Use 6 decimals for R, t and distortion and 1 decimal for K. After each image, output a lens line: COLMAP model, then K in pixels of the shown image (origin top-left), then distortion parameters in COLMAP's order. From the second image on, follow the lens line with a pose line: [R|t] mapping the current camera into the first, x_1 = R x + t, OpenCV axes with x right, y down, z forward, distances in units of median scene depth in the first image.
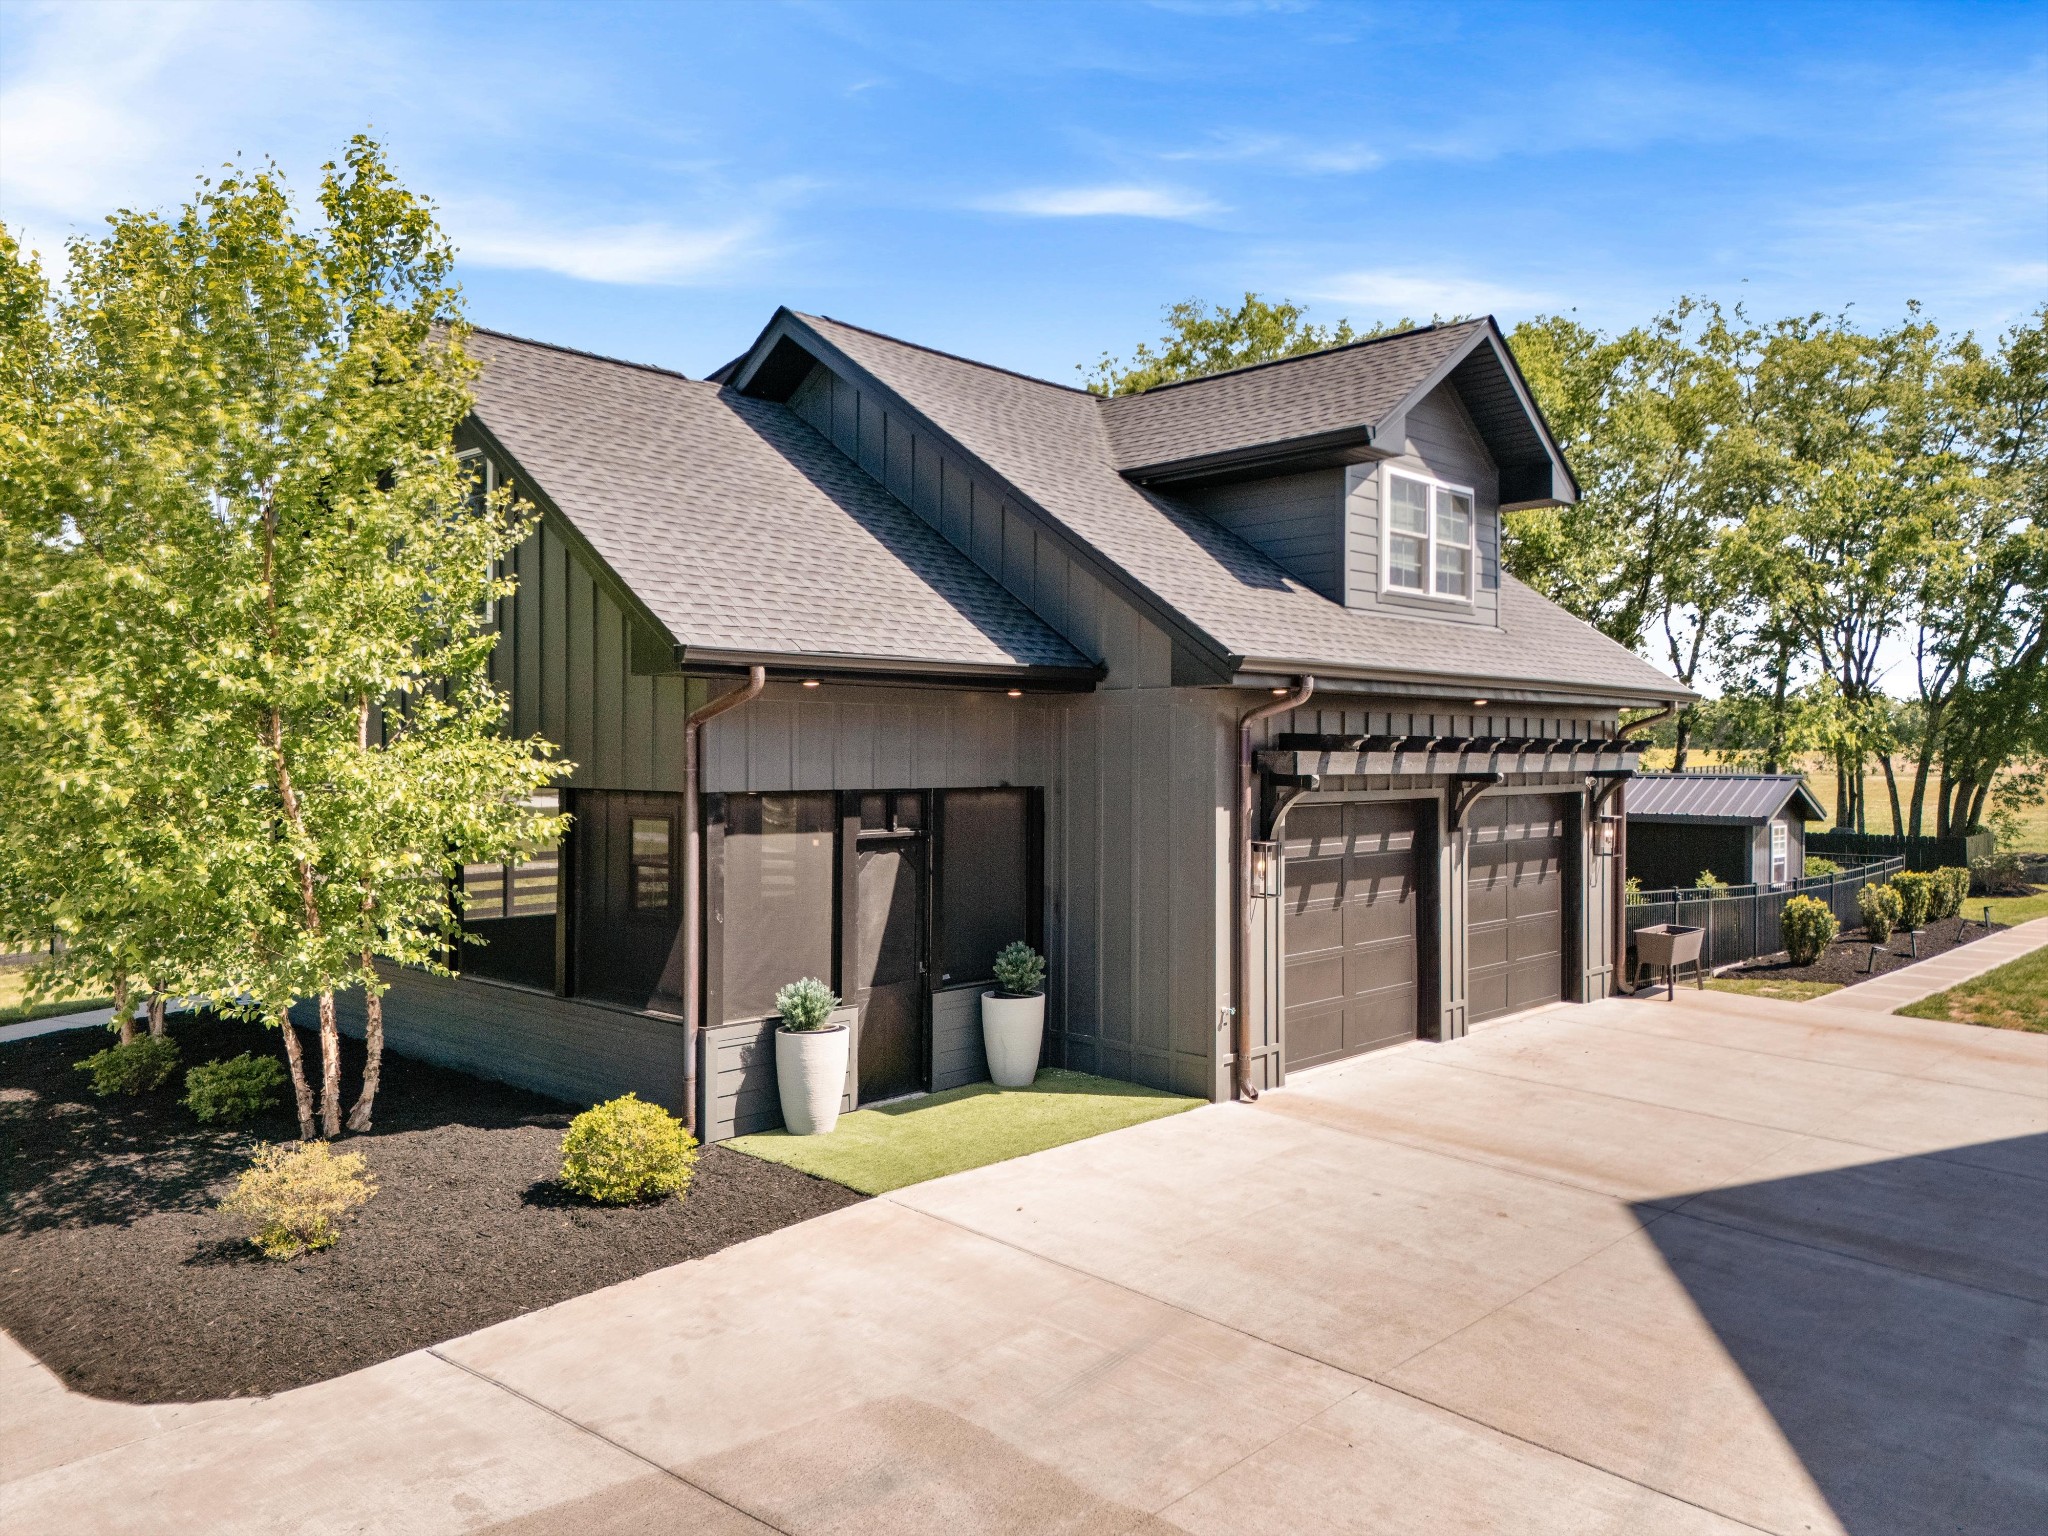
lens RADIAL K [[1487.5, 0, 1031.7], [0, 1487.5, 770.8], [0, 0, 1]] dist [0.031915, -0.028456]
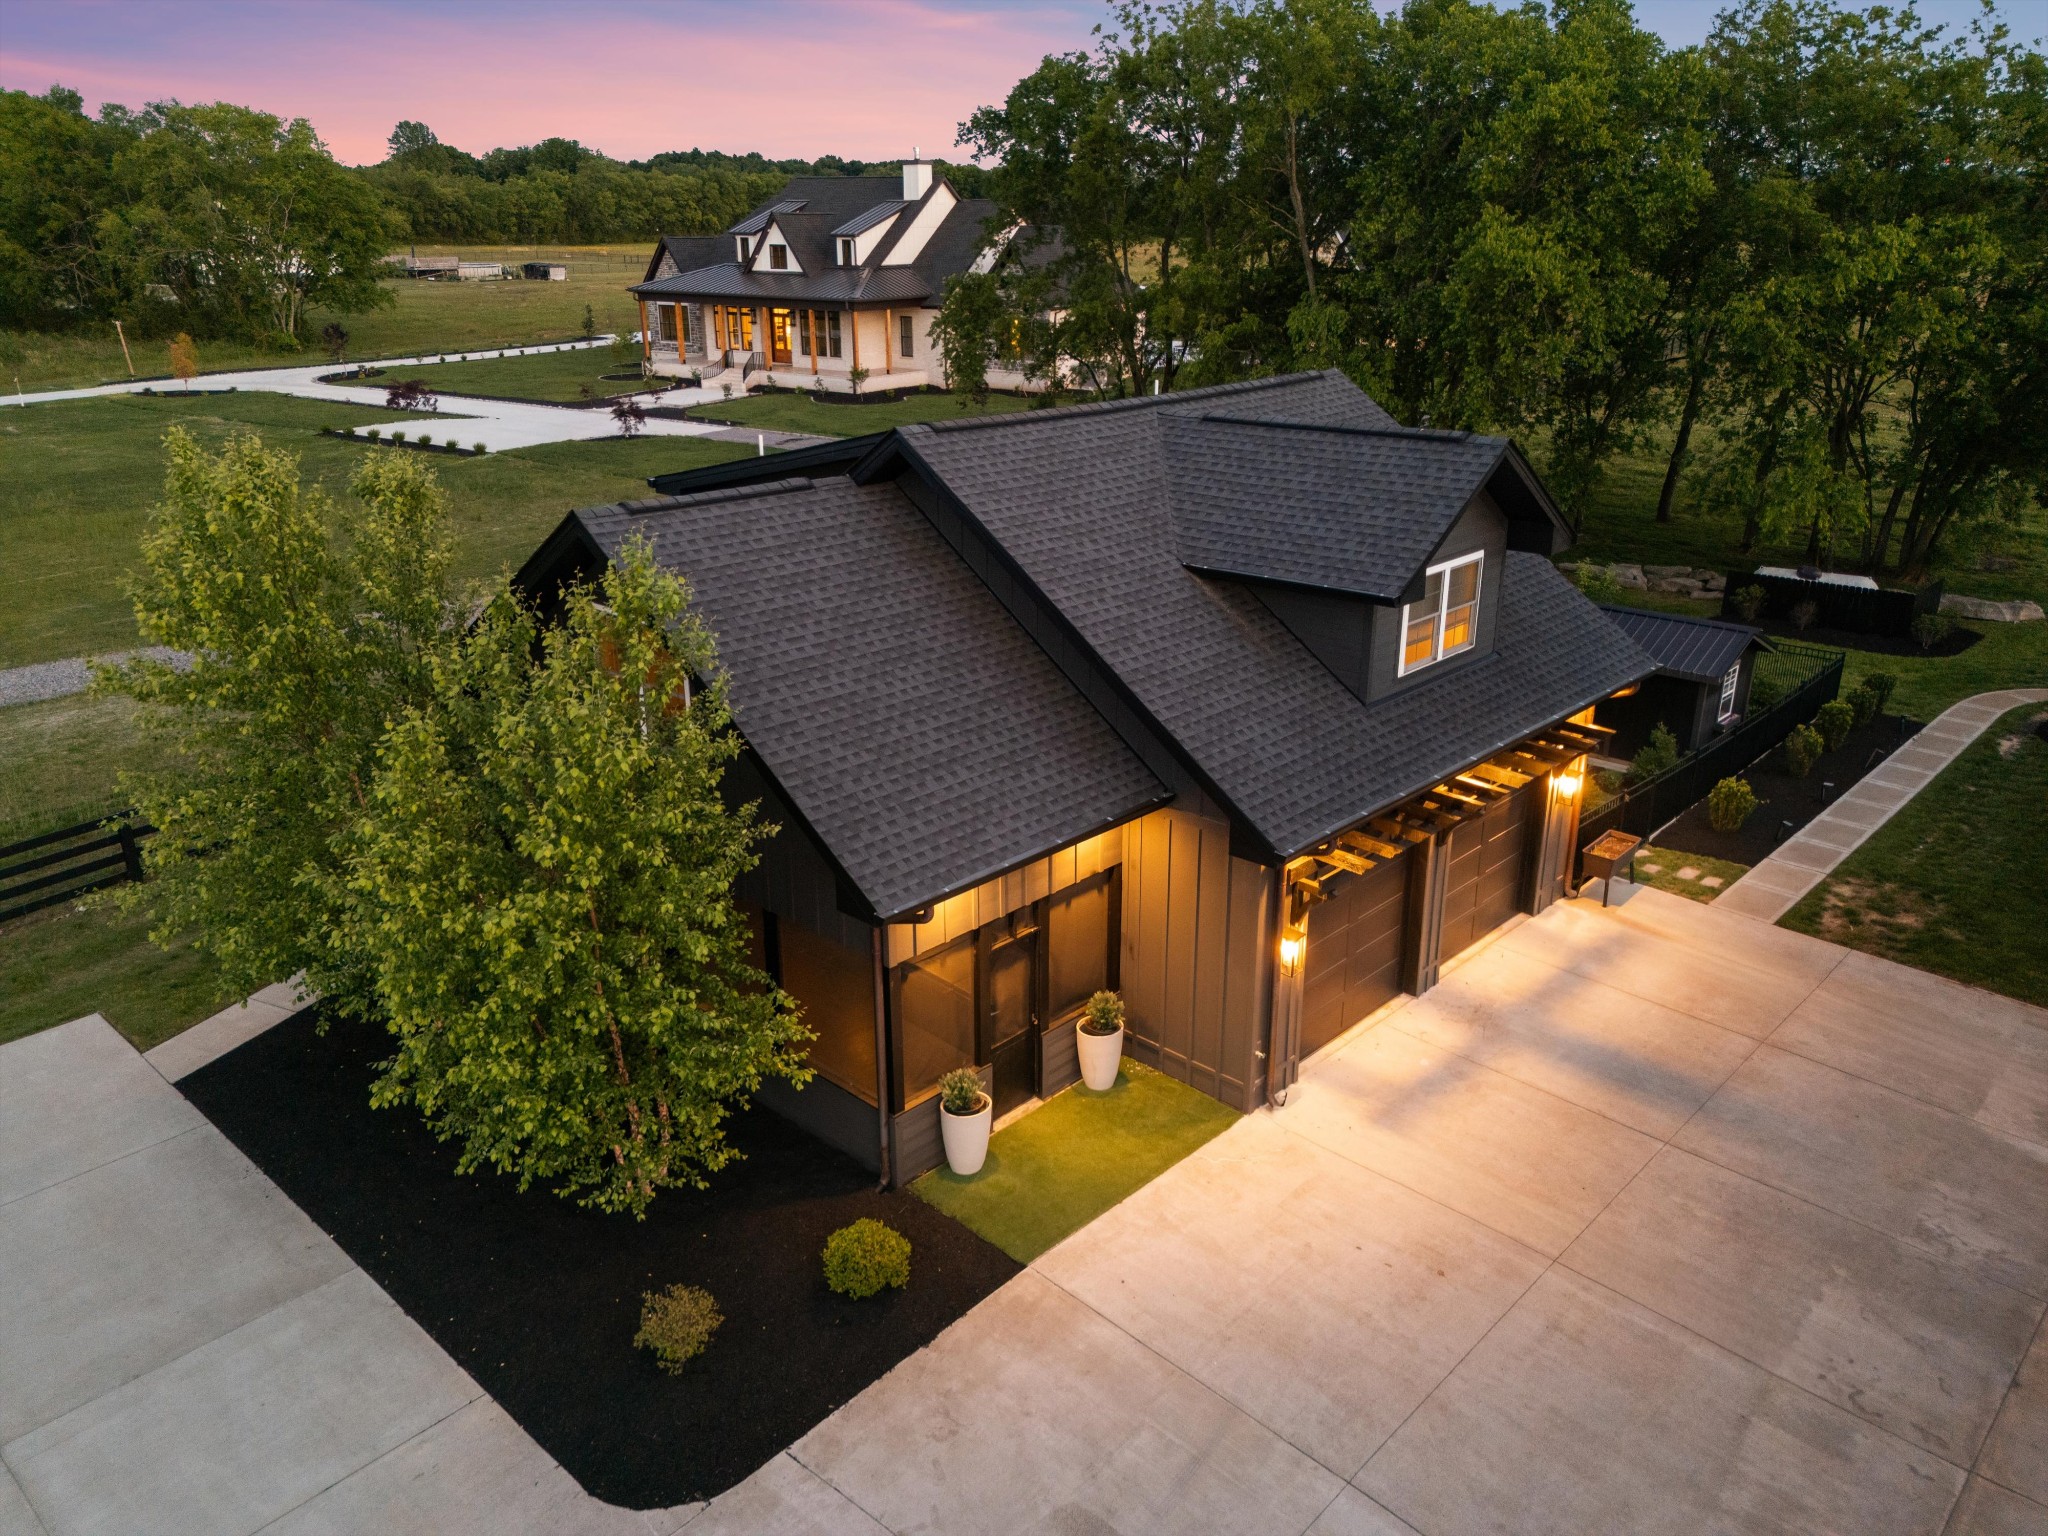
lens RADIAL K [[1487.5, 0, 1022.8], [0, 1487.5, 757.2], [0, 0, 1]] dist [0.031915, -0.028456]
pose [[0.999990, -0.000656, -0.004326, -0.094175], [0.002035, 0.944979, 0.327126, -0.652464], [0.003874, -0.327132, 0.944971, -0.238831]]
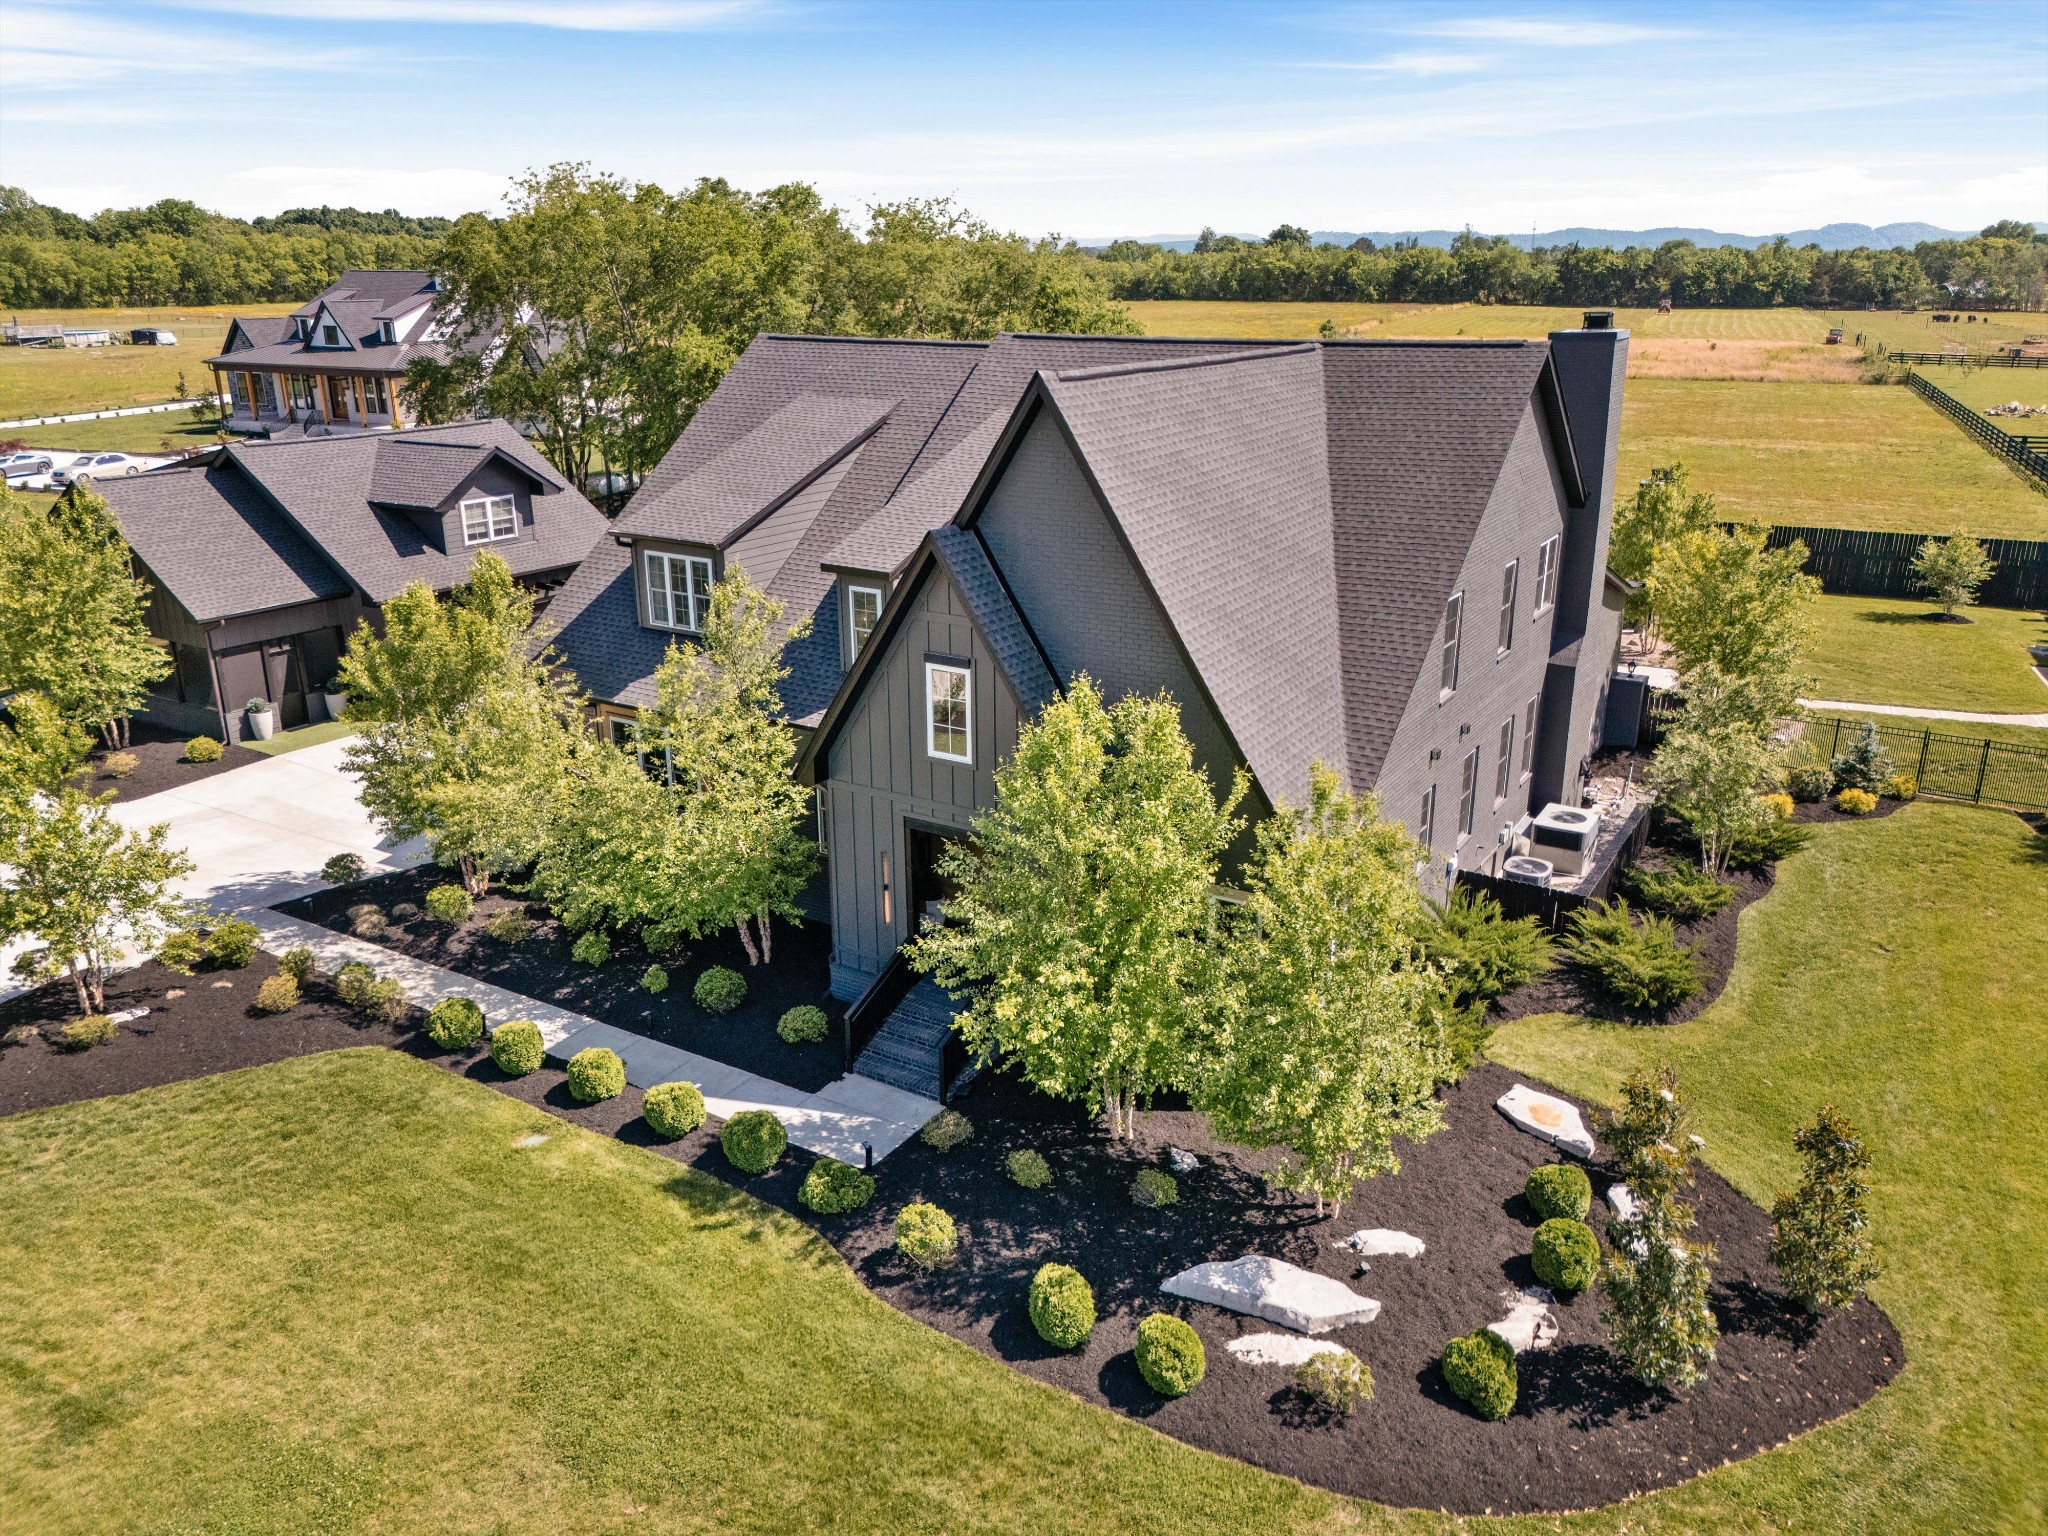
lens RADIAL K [[1487.5, 0, 1028.0], [0, 1487.5, 756.8], [0, 0, 1]] dist [0.031915, -0.028456]
pose [[0.980182, -0.065682, 0.186894, 1.067783], [0.006625, 0.953775, 0.300450, -0.858903], [-0.197989, -0.293257, 0.935308, -2.993864]]
